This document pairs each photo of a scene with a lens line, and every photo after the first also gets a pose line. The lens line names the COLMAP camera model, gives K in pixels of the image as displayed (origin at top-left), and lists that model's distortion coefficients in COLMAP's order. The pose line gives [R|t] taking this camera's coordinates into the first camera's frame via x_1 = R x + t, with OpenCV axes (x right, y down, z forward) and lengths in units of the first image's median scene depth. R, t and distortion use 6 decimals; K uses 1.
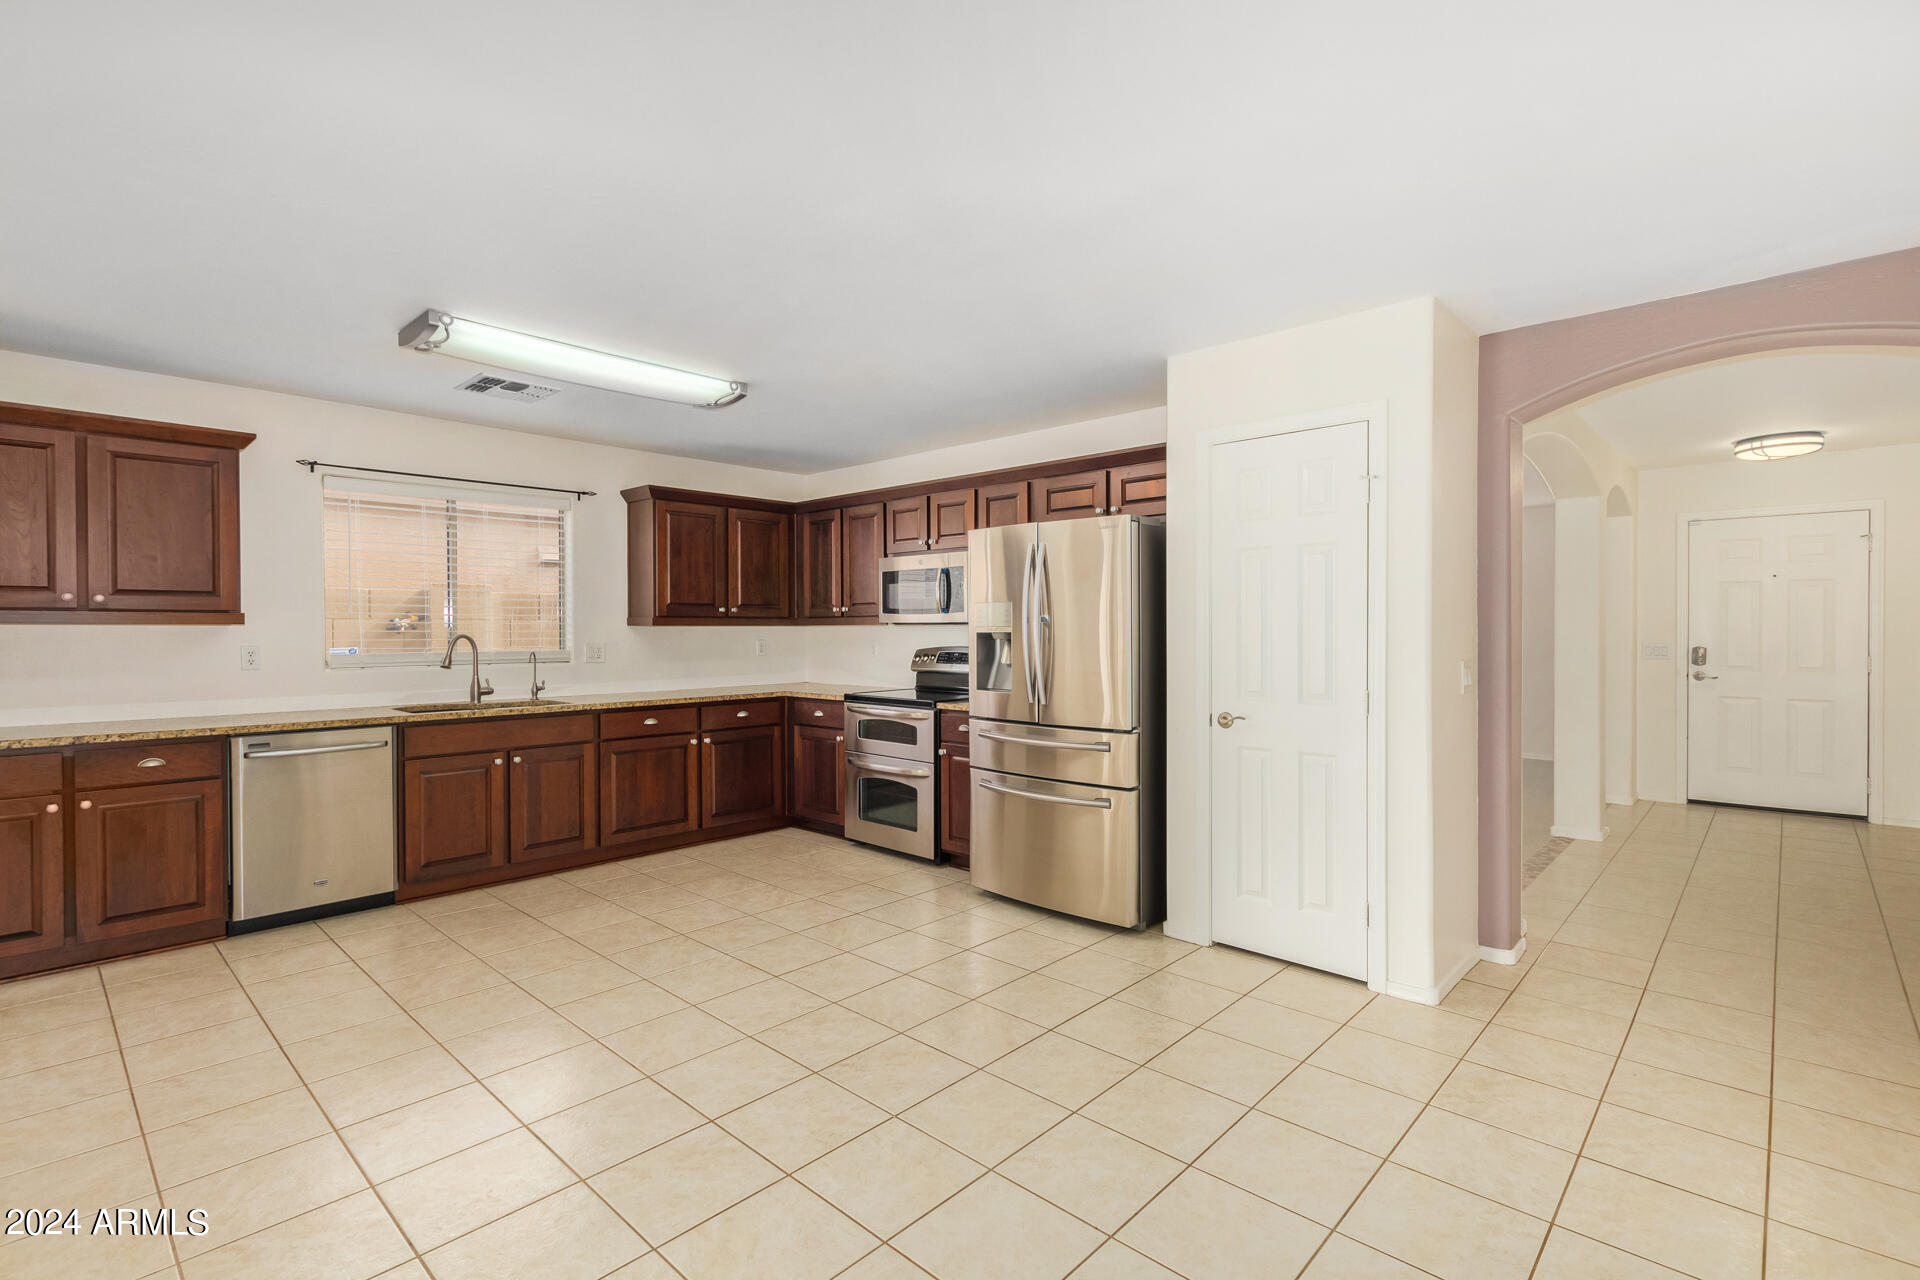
lens RADIAL K [[882.3, 0, 960.1], [0, 882.3, 636.7], [0, 0, 1]] dist [0.011208, -0.005629]
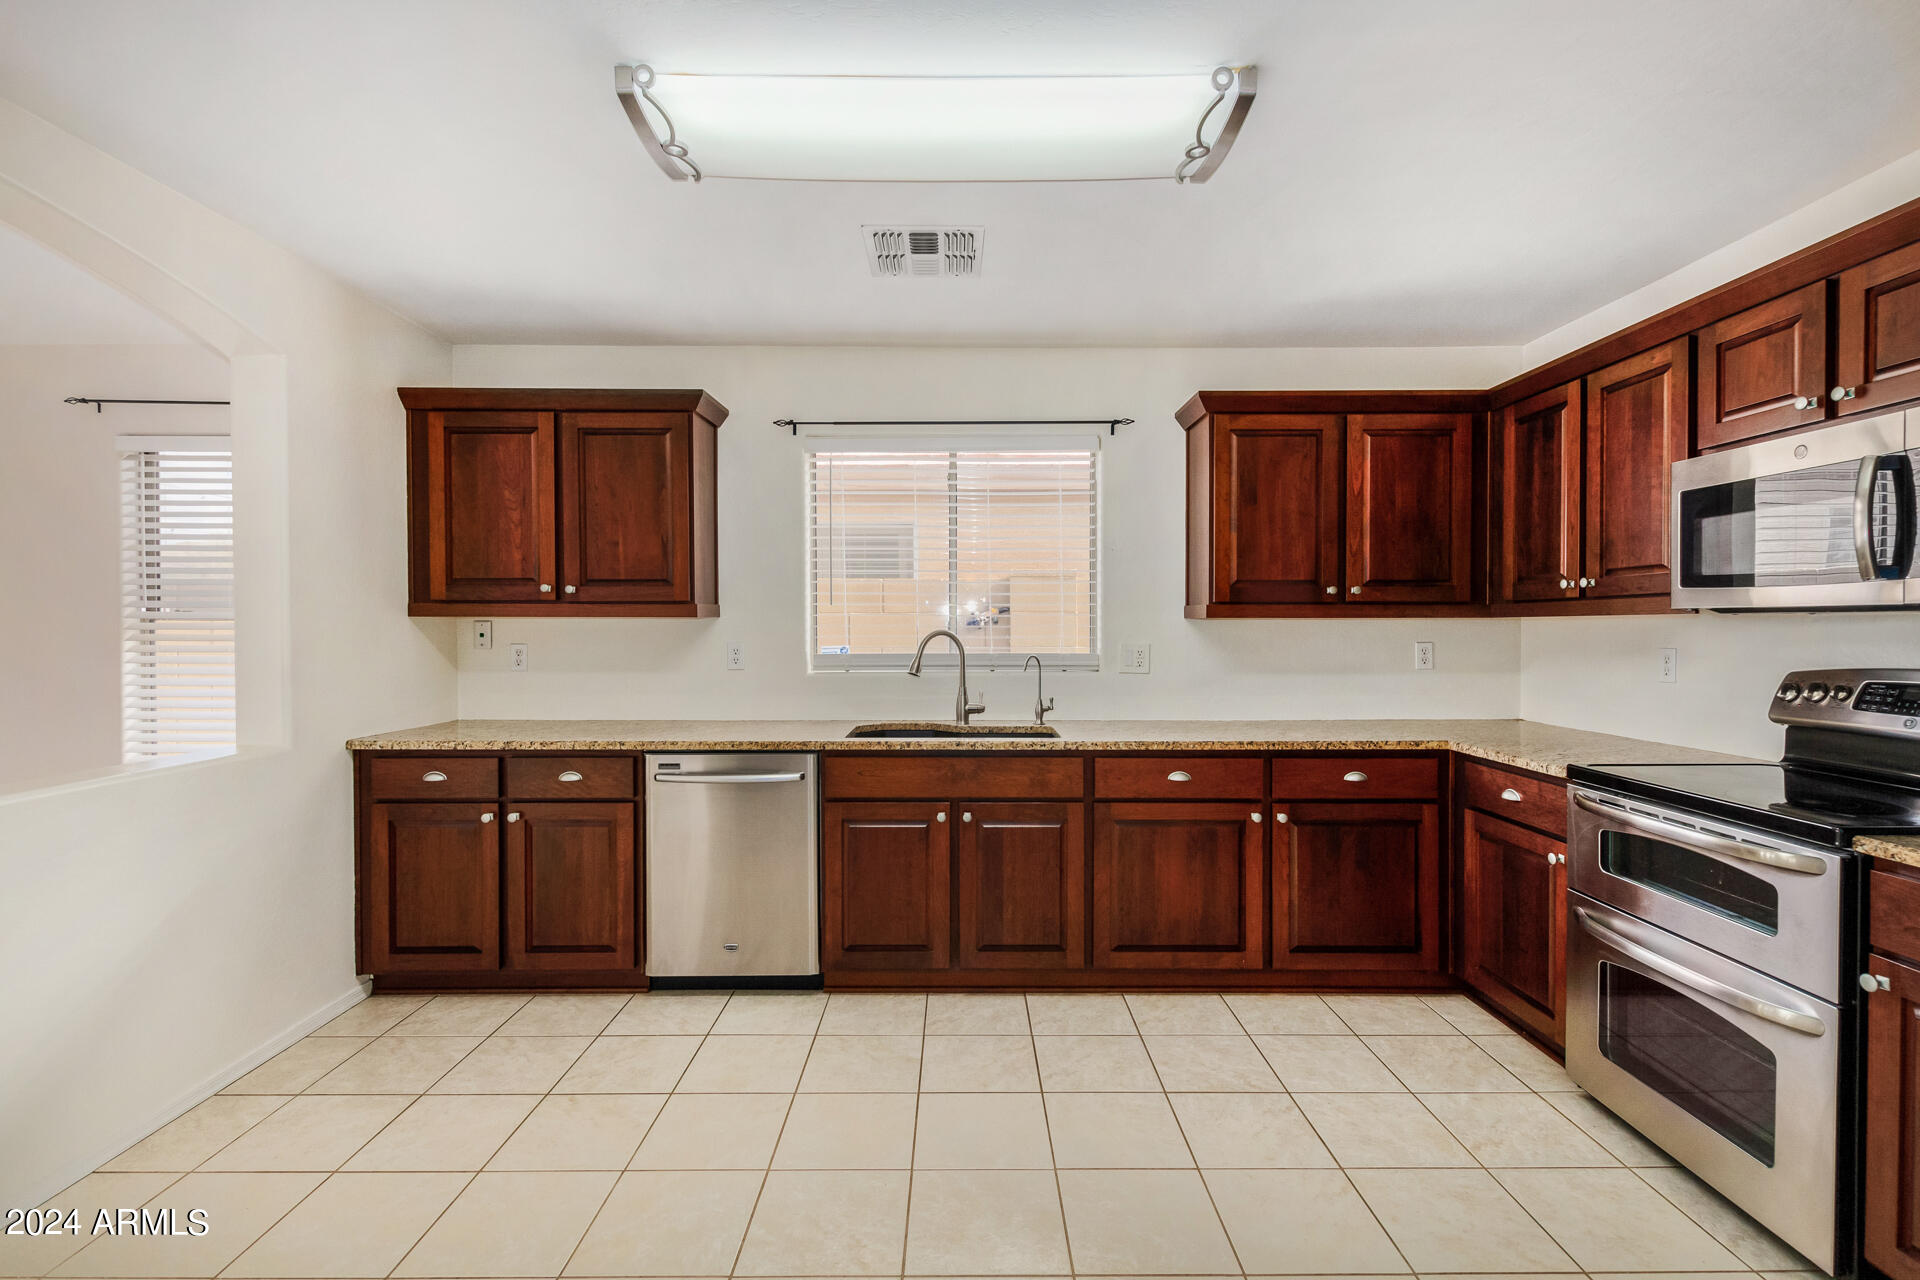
lens RADIAL K [[882.3, 0, 964.2], [0, 882.3, 639.9], [0, 0, 1]] dist [0.011208, -0.005629]
pose [[0.686610, 0.013728, -0.726896, -0.014901], [-0.007090, 0.999901, 0.012187, -0.004119], [0.726991, -0.003214, 0.686639, 0.539240]]
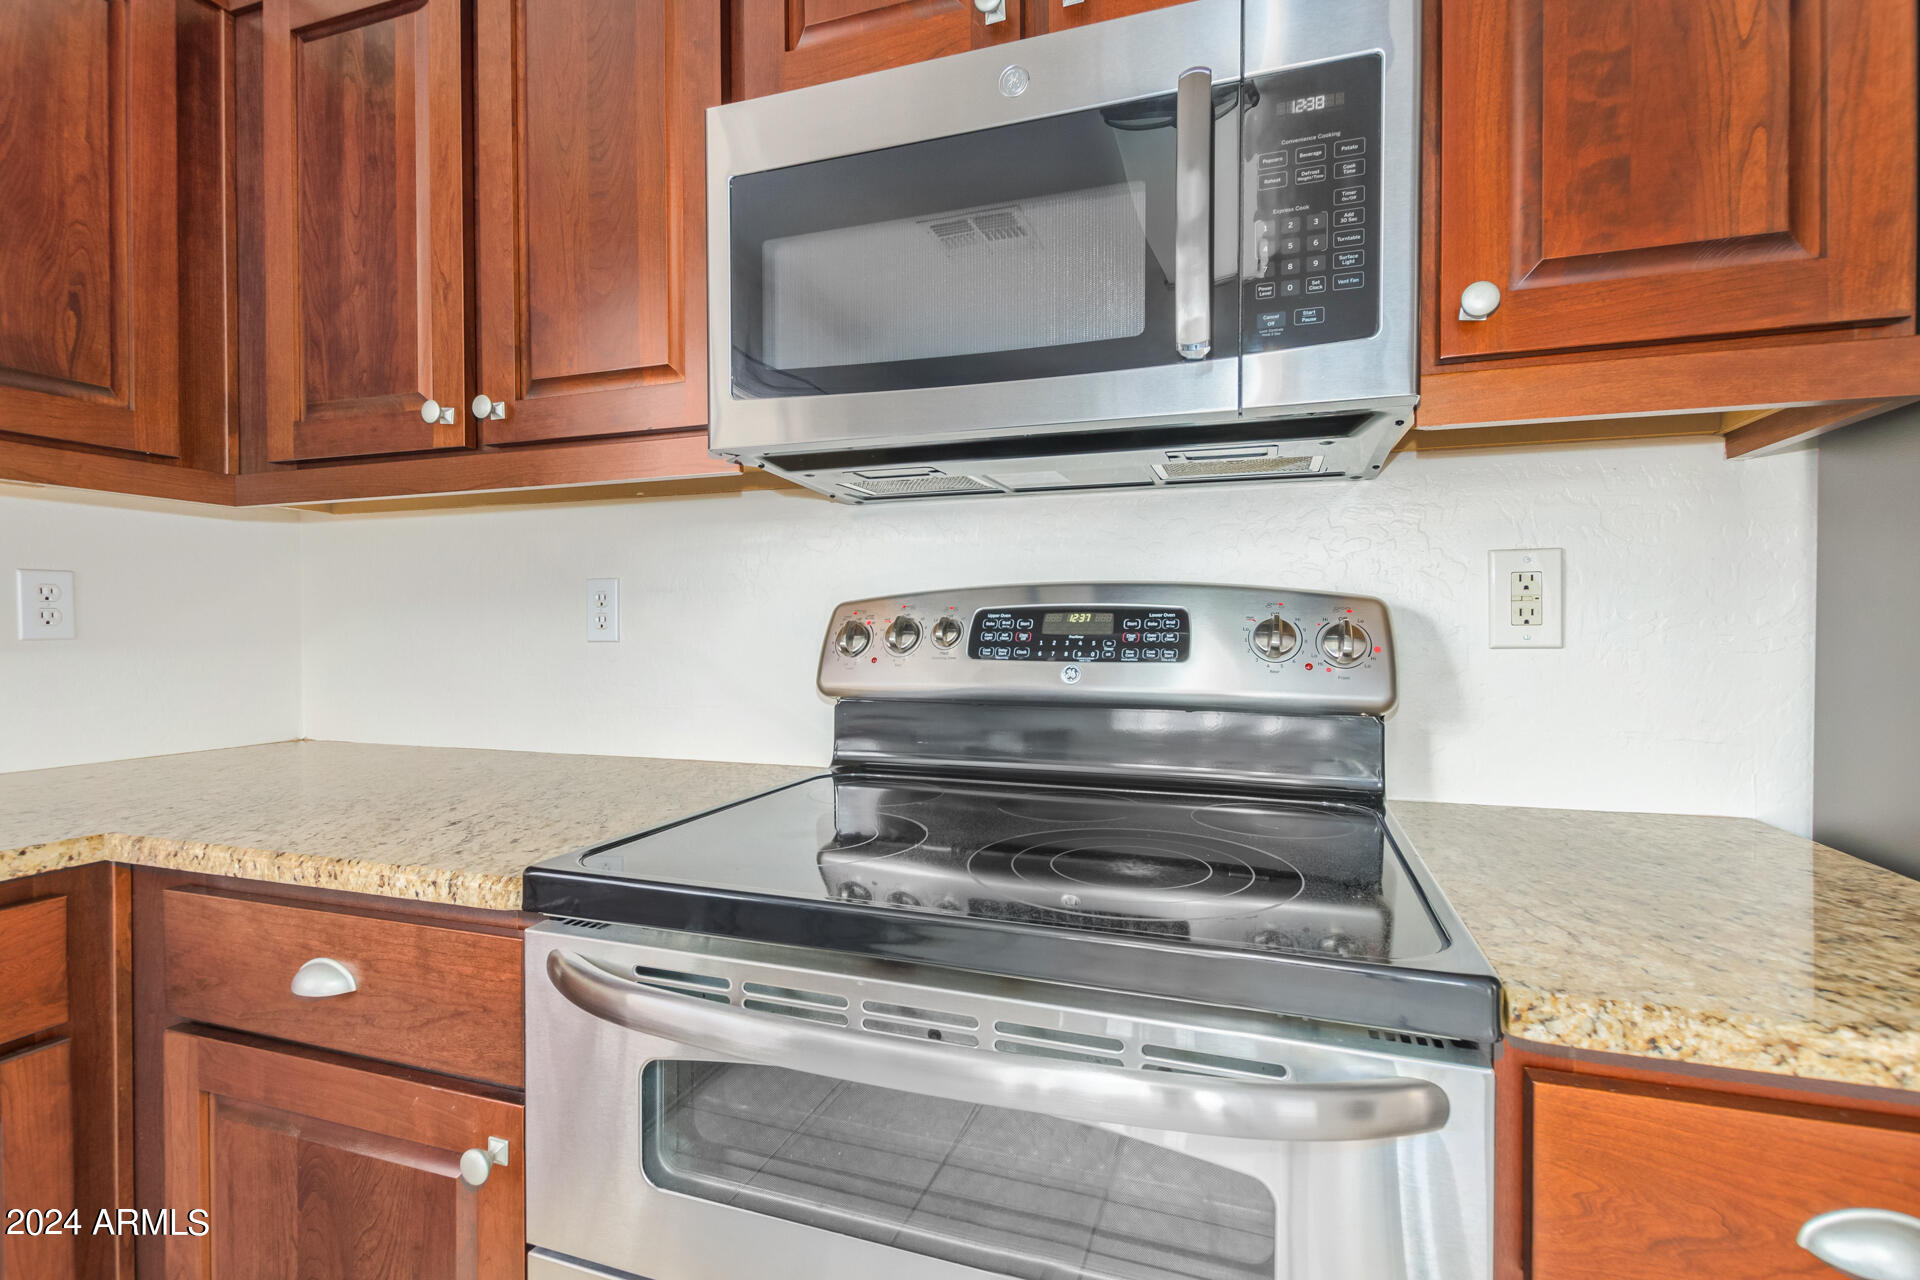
lens RADIAL K [[882.3, 0, 964.8], [0, 882.3, 639.4], [0, 0, 1]] dist [0.011208, -0.005629]
pose [[0.912043, -0.001030, 0.410094, -0.146933], [0.001300, 0.999999, -0.000380, 0.030886], [-0.410094, 0.000880, 0.912043, 0.984659]]
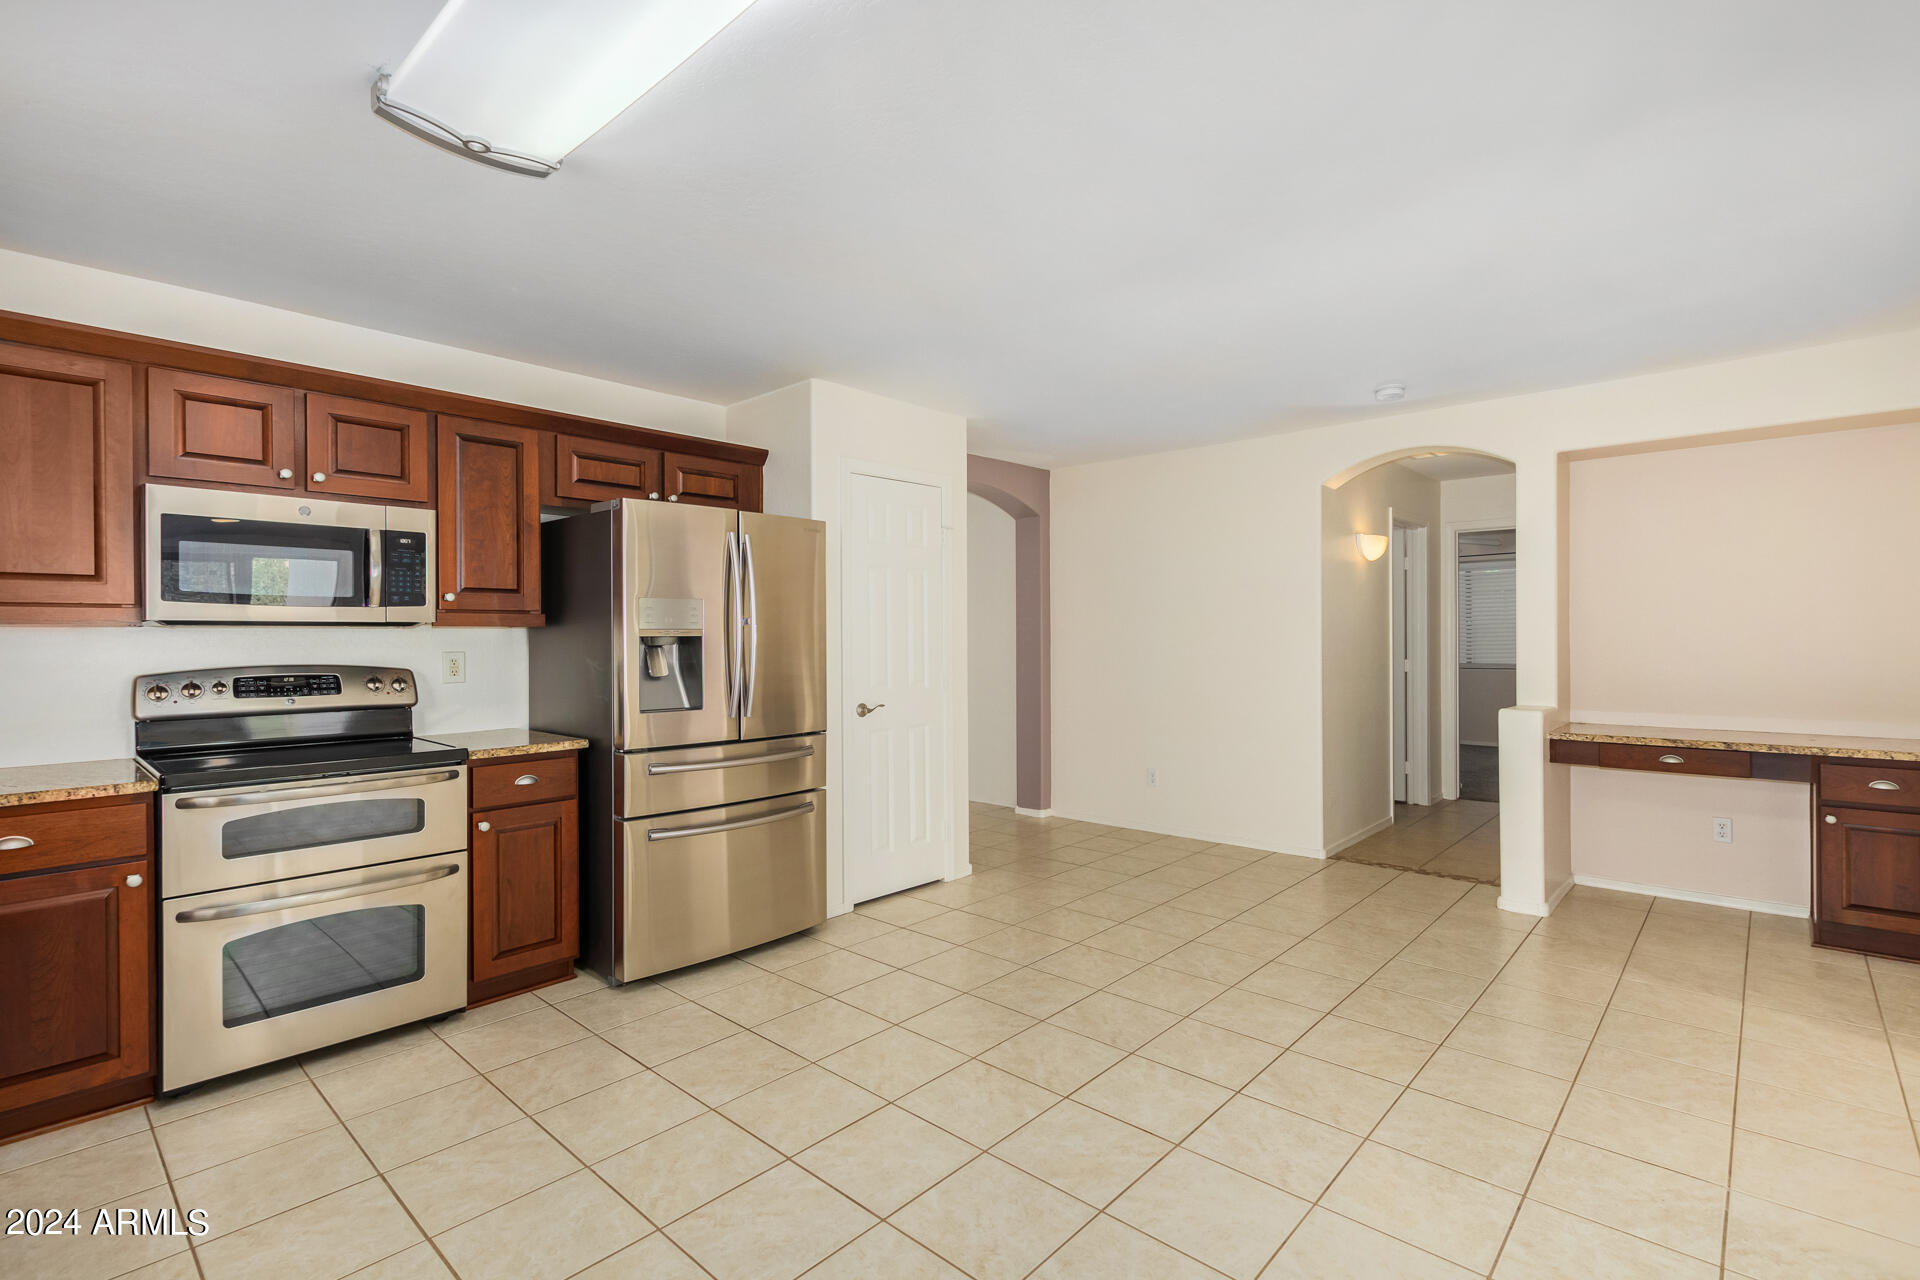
lens RADIAL K [[882.3, 0, 970.9], [0, 882.3, 638.7], [0, 0, 1]] dist [0.011208, -0.005629]
pose [[-0.015859, -0.000853, 0.999874, -0.699833], [0.014706, 0.999891, 0.001087, -0.000091], [-0.999766, 0.014721, -0.015845, 0.697277]]
